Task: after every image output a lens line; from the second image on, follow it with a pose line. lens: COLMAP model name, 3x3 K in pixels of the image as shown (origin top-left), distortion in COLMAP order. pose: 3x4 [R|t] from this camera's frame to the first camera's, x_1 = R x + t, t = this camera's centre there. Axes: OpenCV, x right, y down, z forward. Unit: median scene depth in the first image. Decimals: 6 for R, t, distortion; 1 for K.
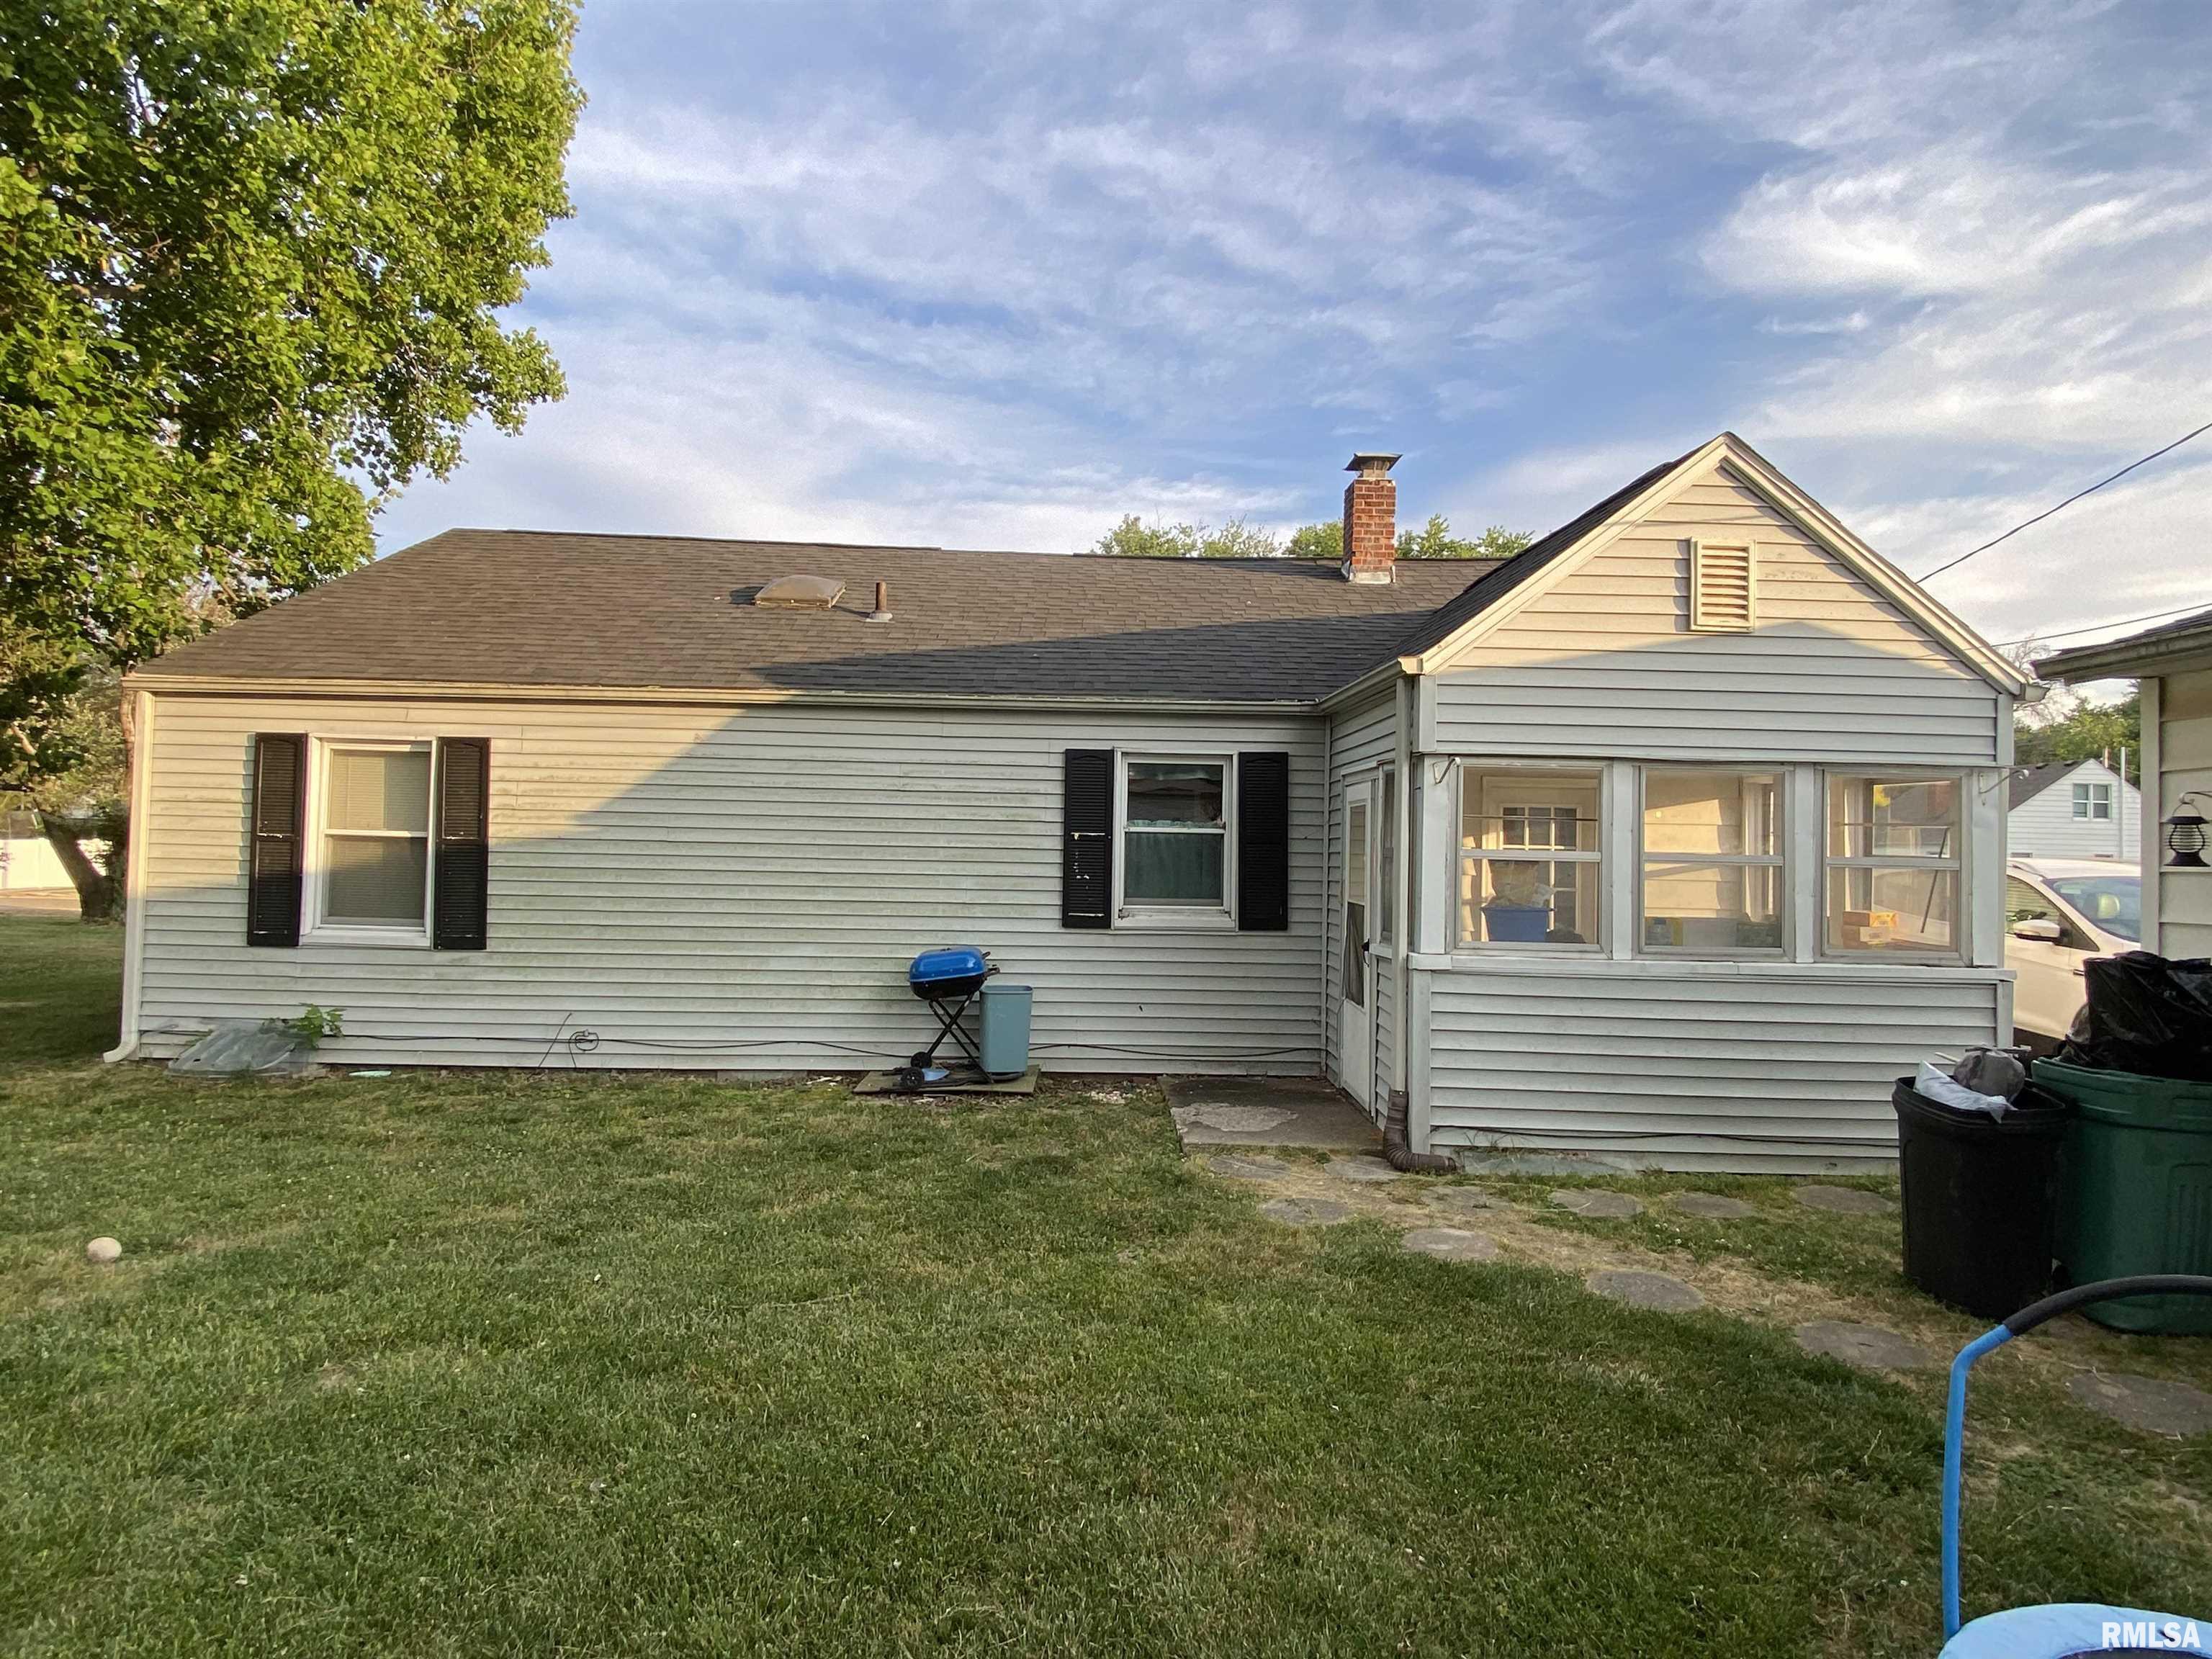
lens RADIAL K [[1128.9, 0, 1096.0], [0, 1128.9, 822.6], [0, 0, 1]] dist [0.090074, -0.089012]
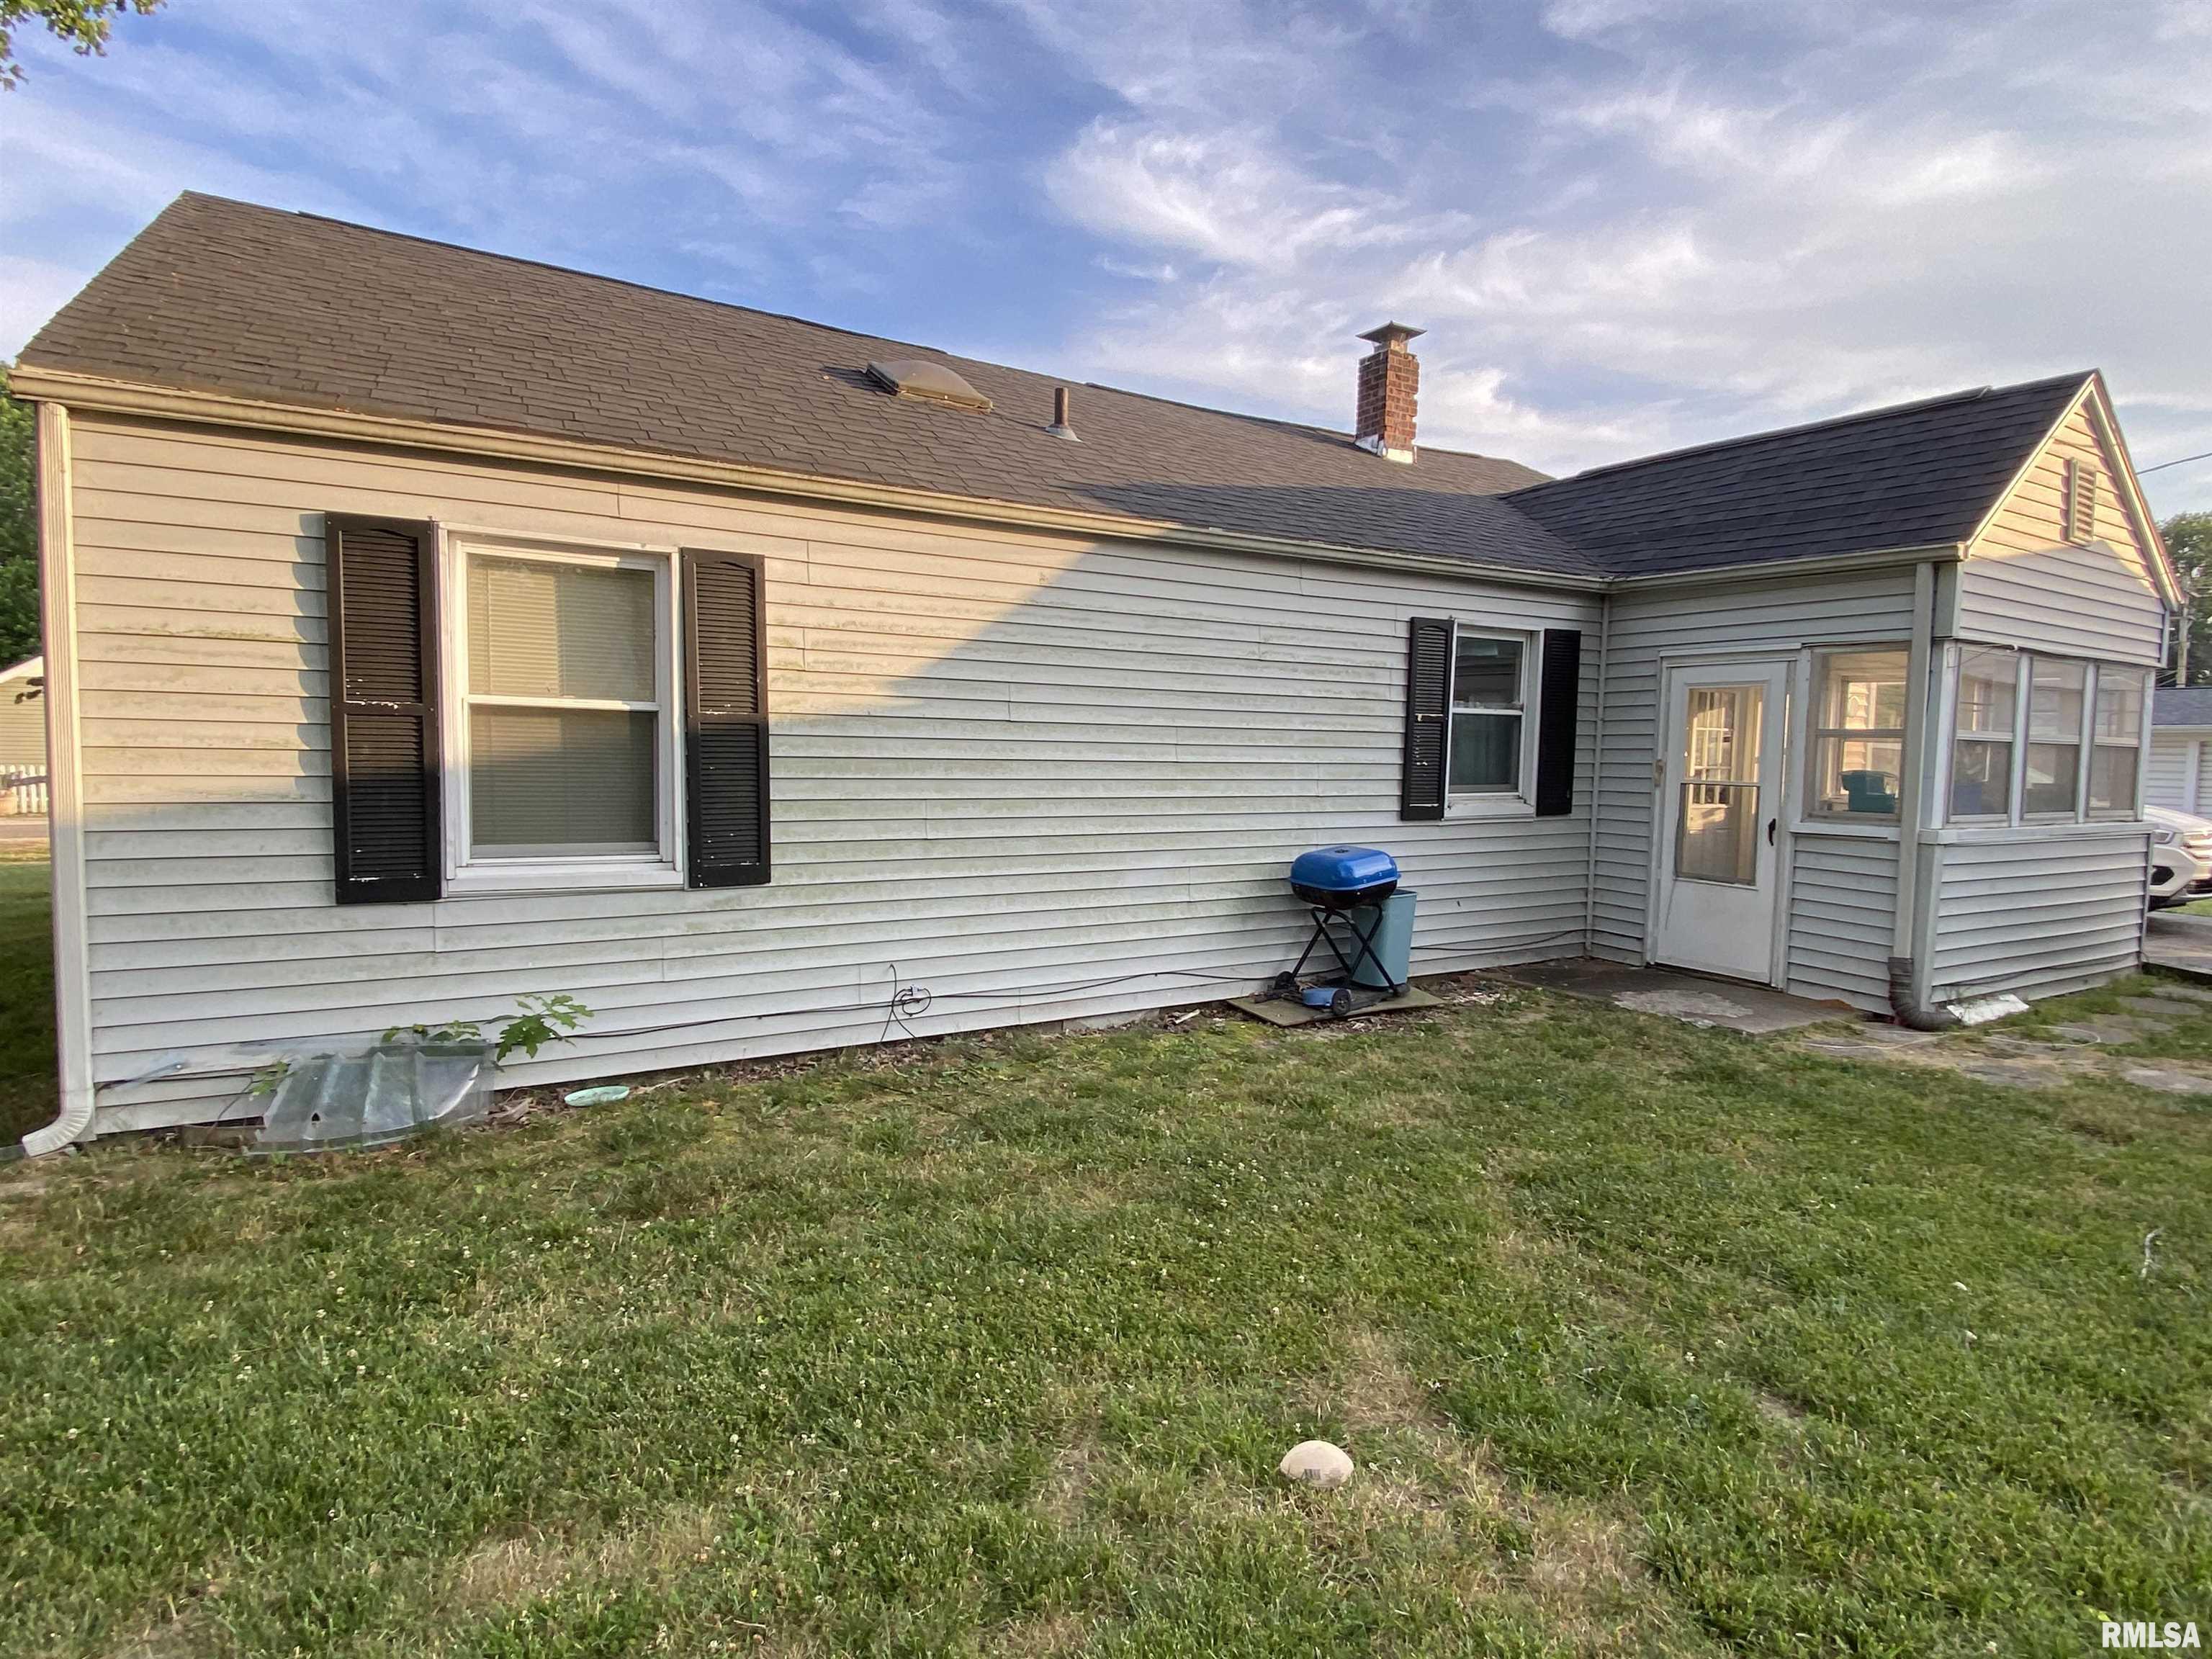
lens RADIAL K [[1128.9, 0, 1096.0], [0, 1128.9, 822.6], [0, 0, 1]] dist [0.090074, -0.089012]
pose [[0.871098, -0.038382, 0.489608, -0.681696], [-0.011489, 0.995076, 0.098449, 0.009123], [-0.490975, -0.091384, 0.866367, 0.343046]]
